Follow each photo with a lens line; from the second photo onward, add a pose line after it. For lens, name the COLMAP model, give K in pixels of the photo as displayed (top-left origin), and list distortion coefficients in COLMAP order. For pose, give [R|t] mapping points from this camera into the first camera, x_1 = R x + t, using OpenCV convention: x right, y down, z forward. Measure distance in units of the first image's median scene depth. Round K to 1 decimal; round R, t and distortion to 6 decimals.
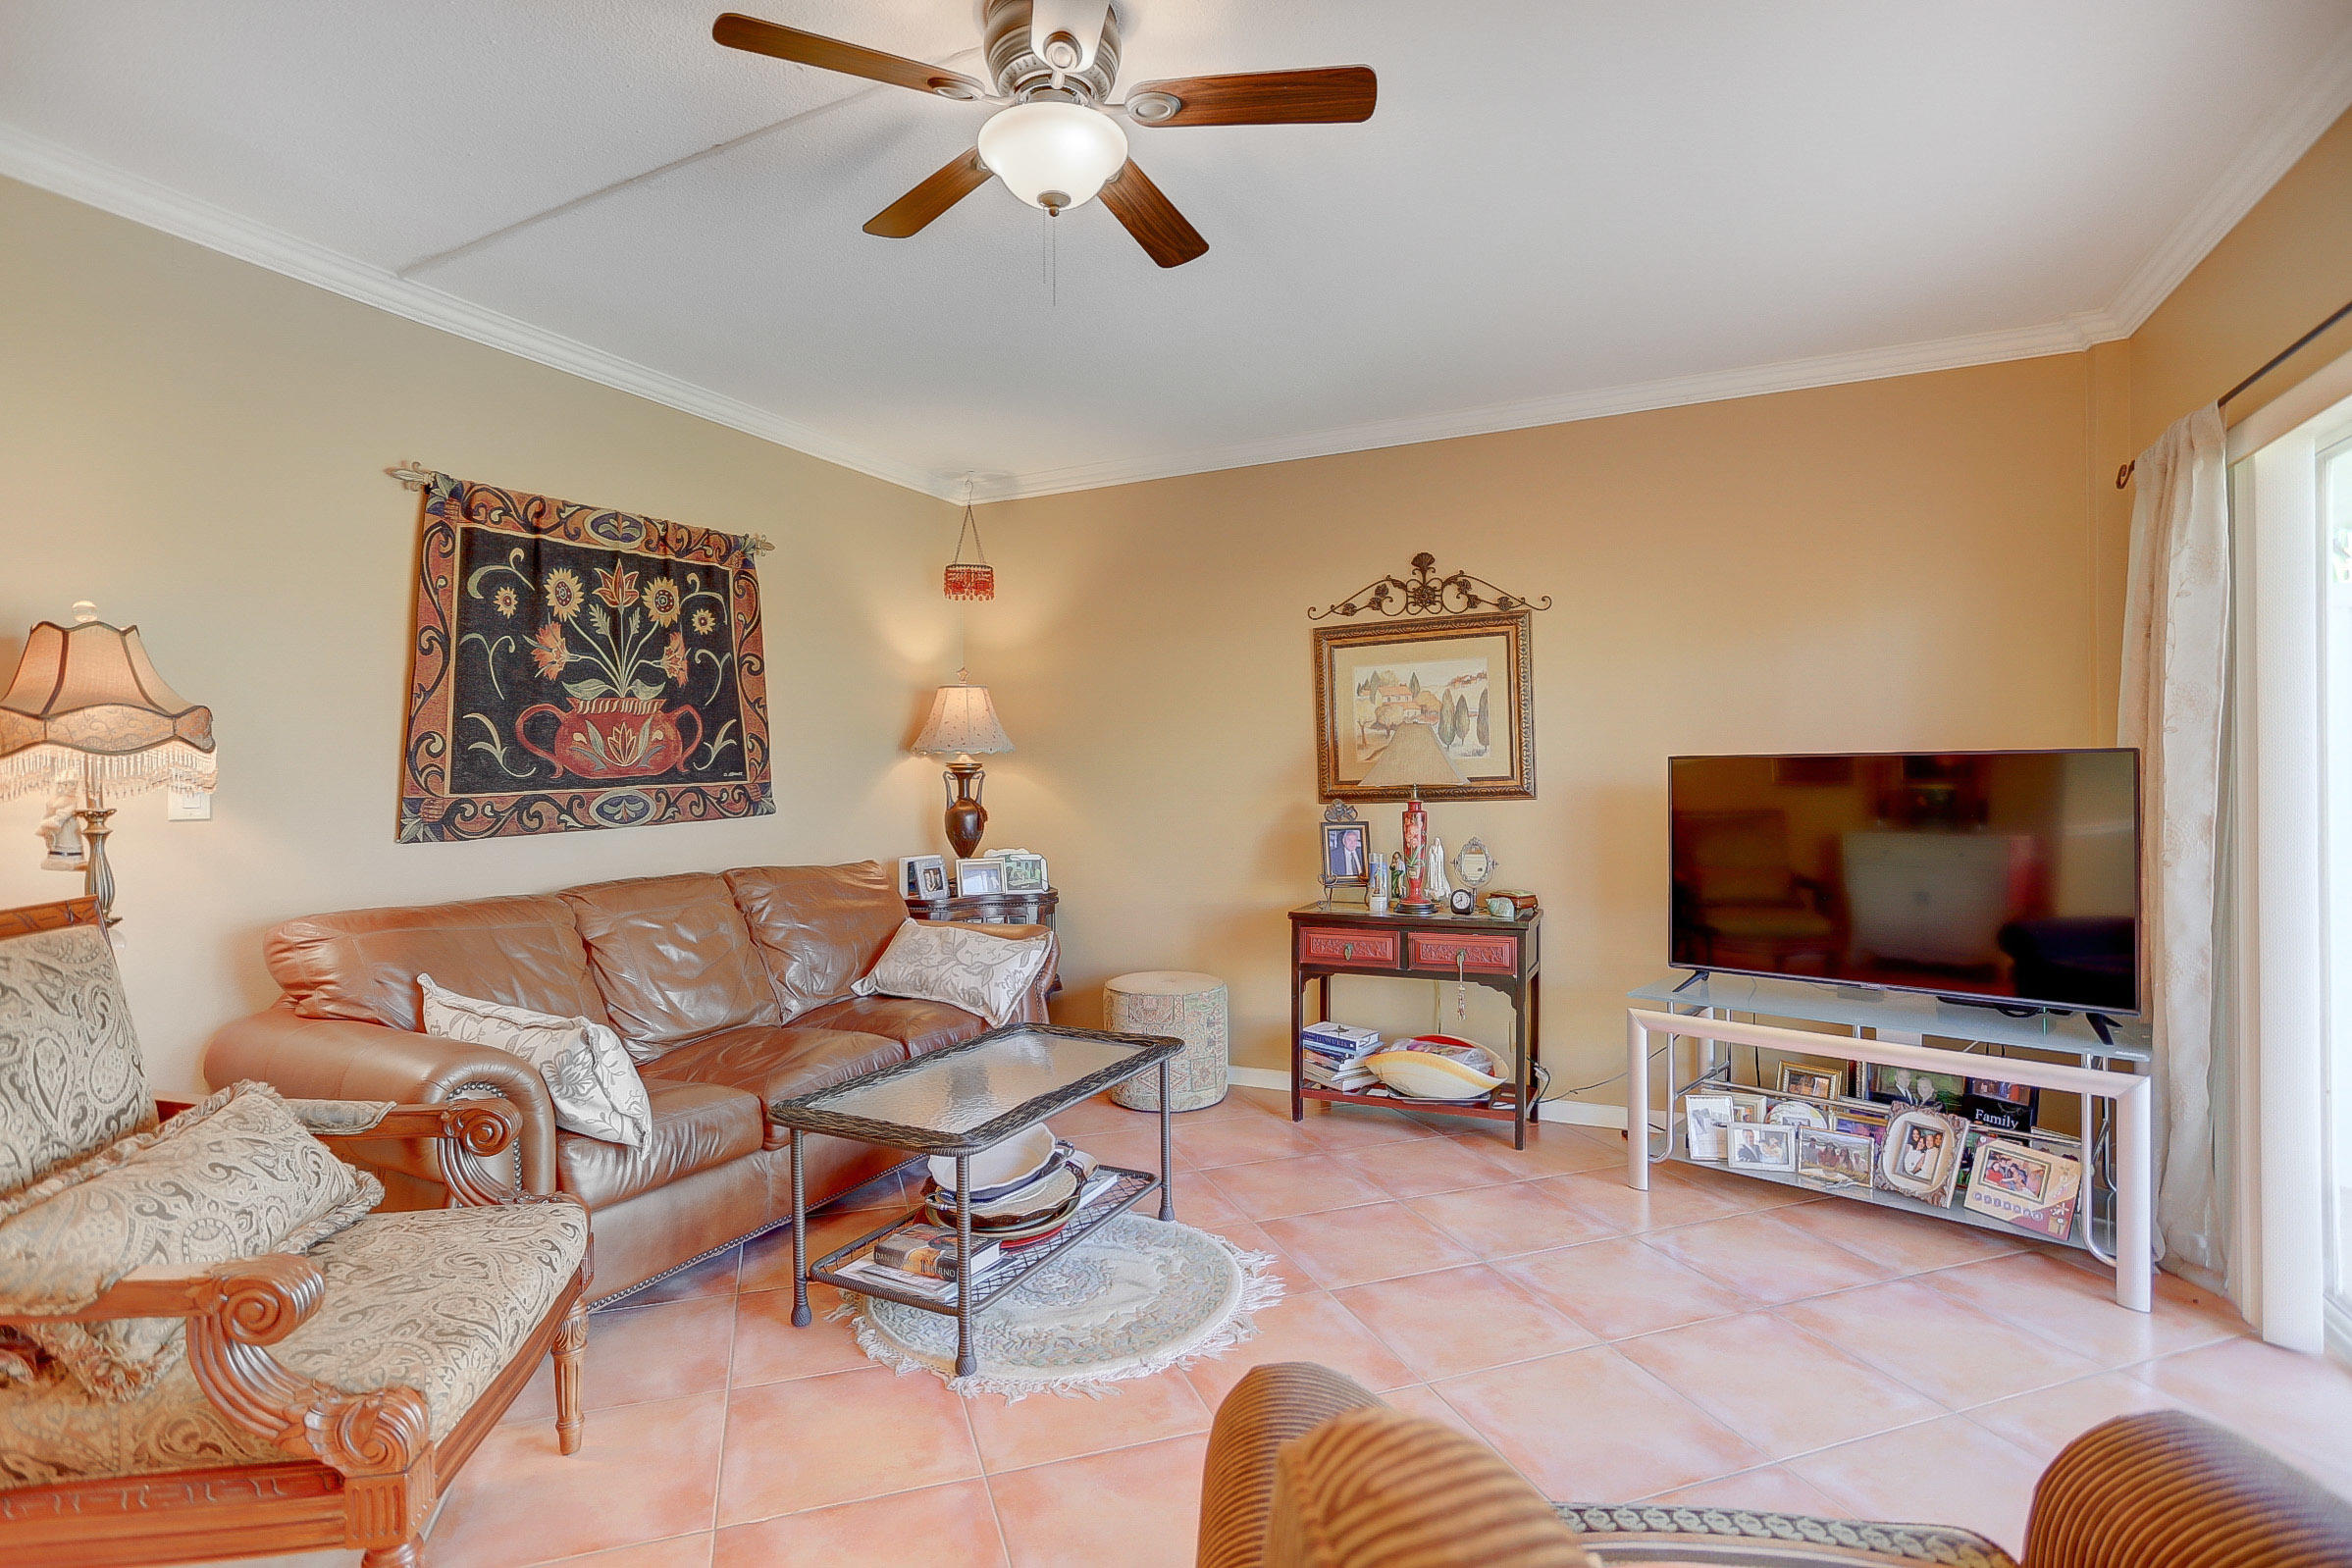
lens RADIAL K [[1124.1, 0, 1166.4], [0, 1124.1, 782.4], [0, 0, 1]] dist [-0.068439, 0.033218]
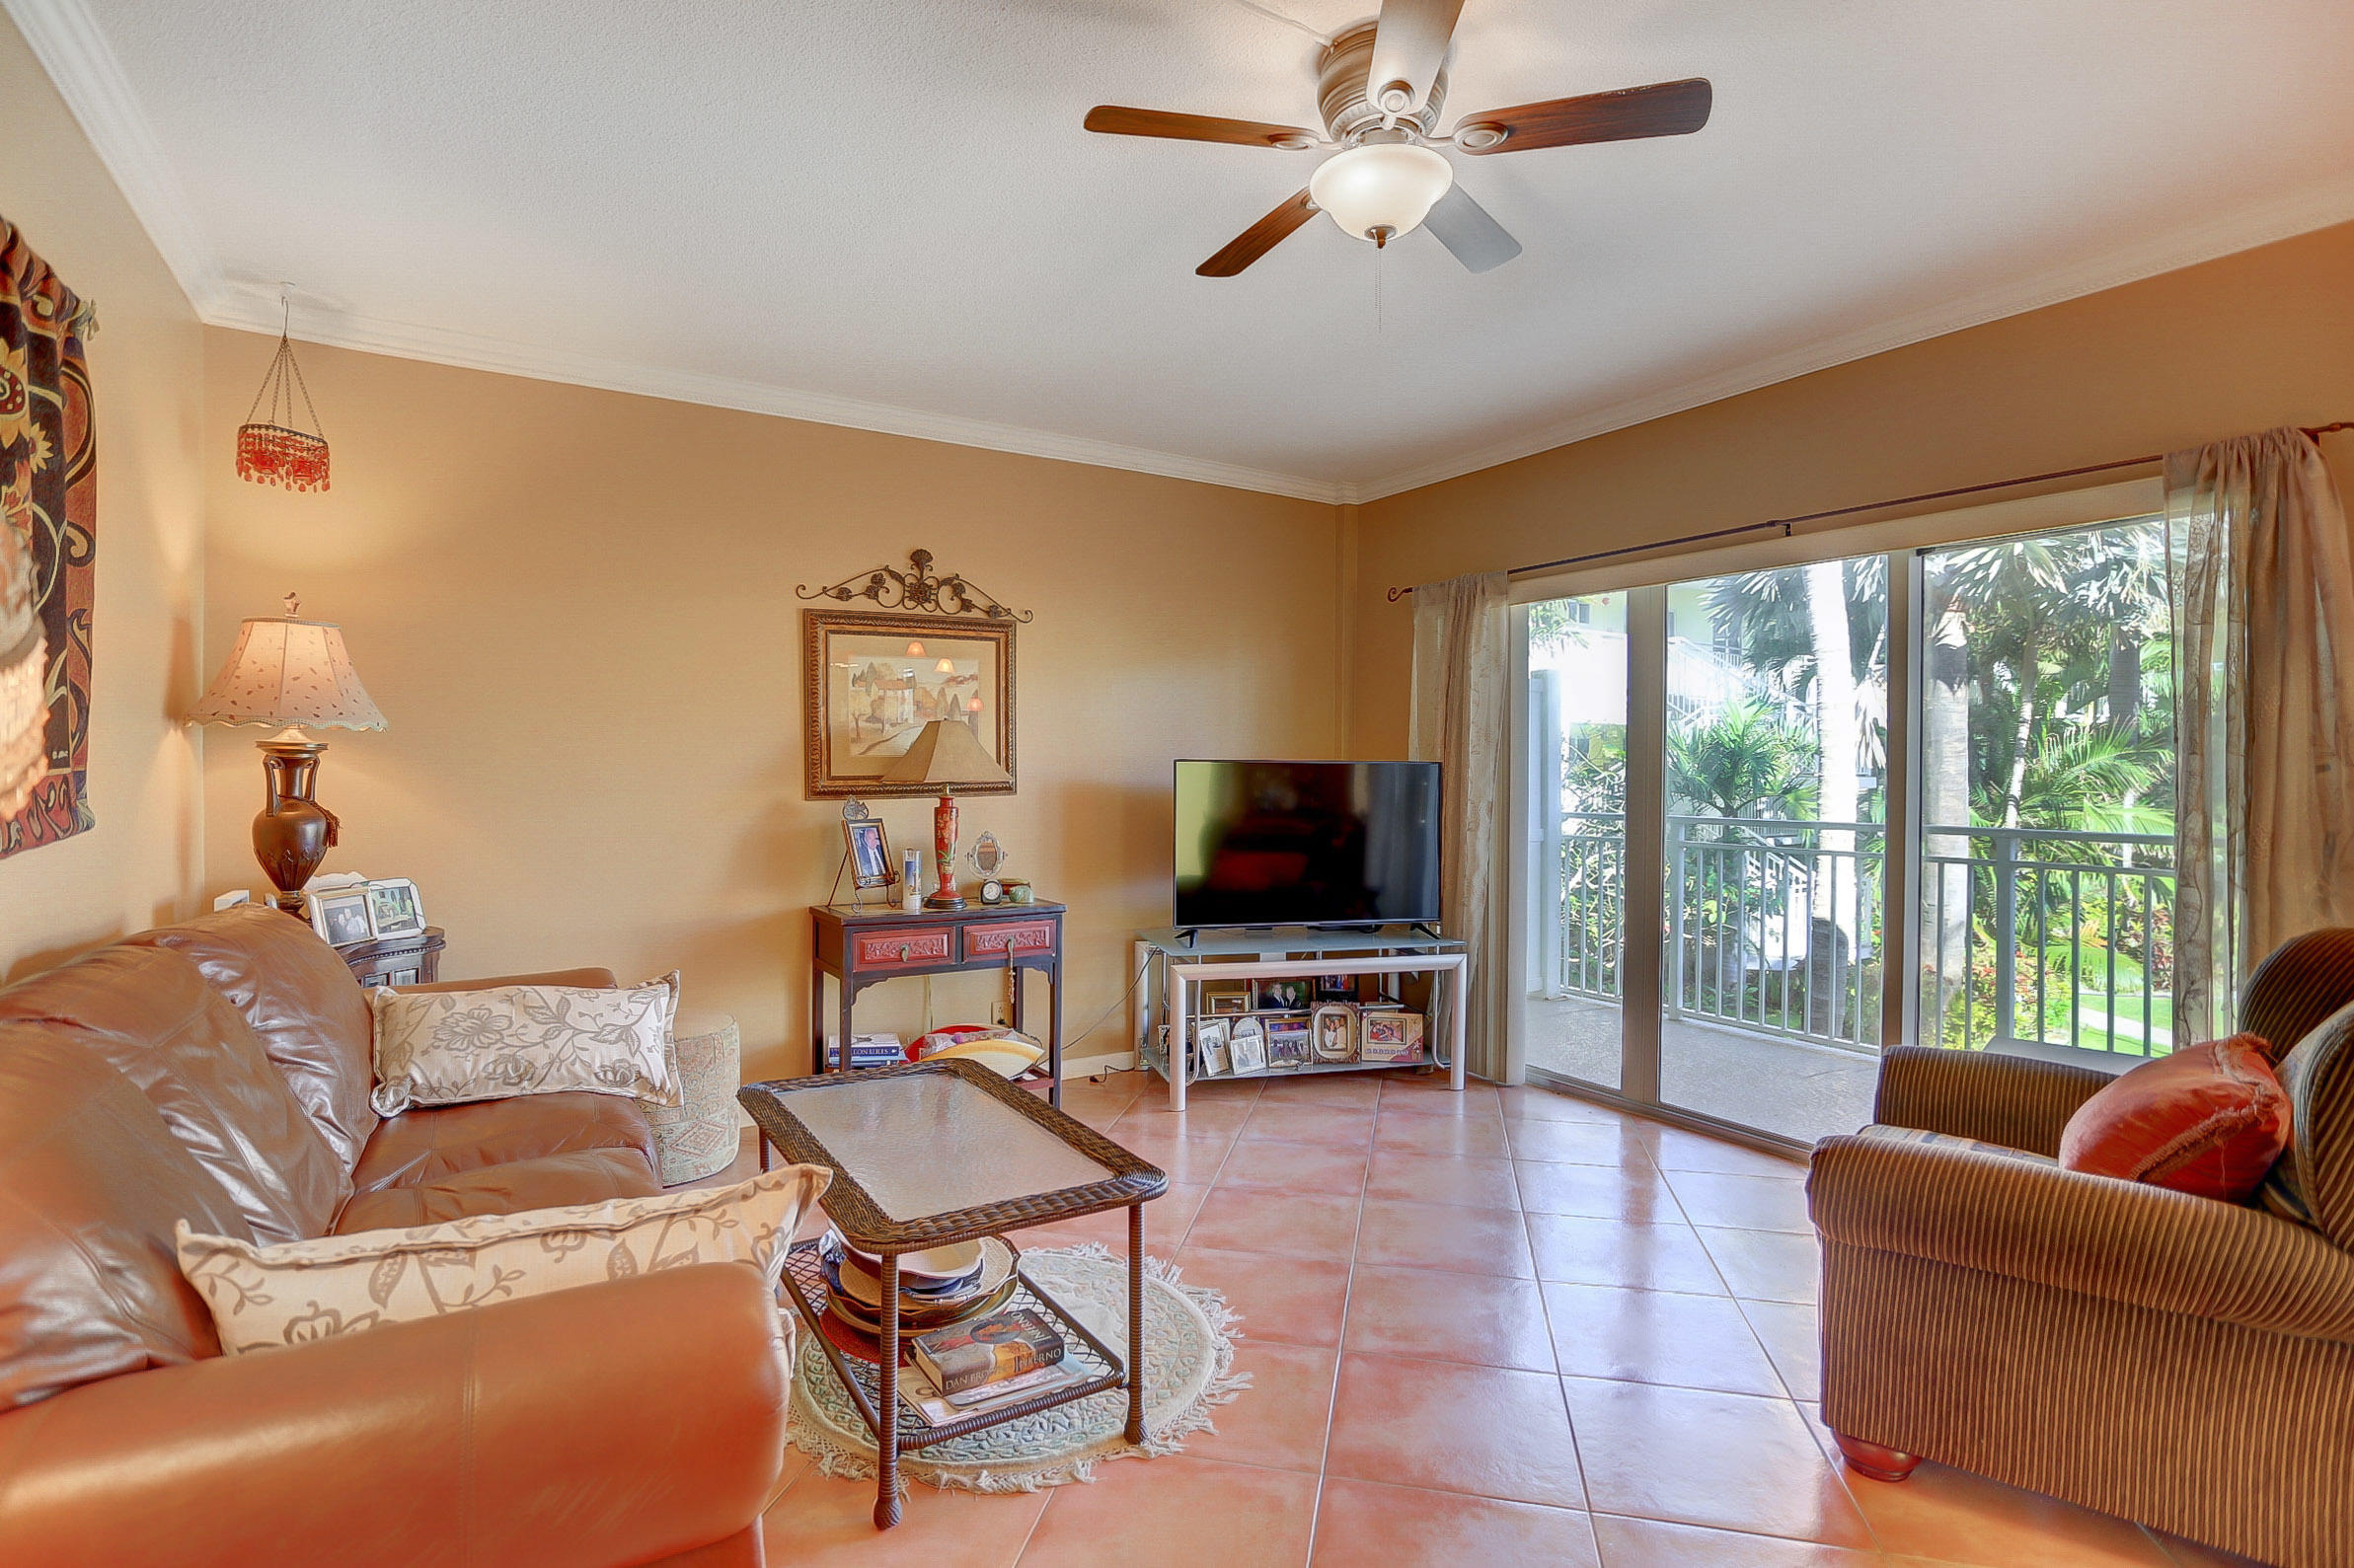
lens RADIAL K [[1140.4, 0, 1165.5], [0, 1140.4, 778.9], [0, 0, 1]] dist [-0.057095, 0.034719]
pose [[0.519689, 0.006097, 0.854334, -0.537650], [-0.006250, 0.999975, -0.003335, 0.002587], [-0.854333, -0.003607, 0.519714, 0.289220]]
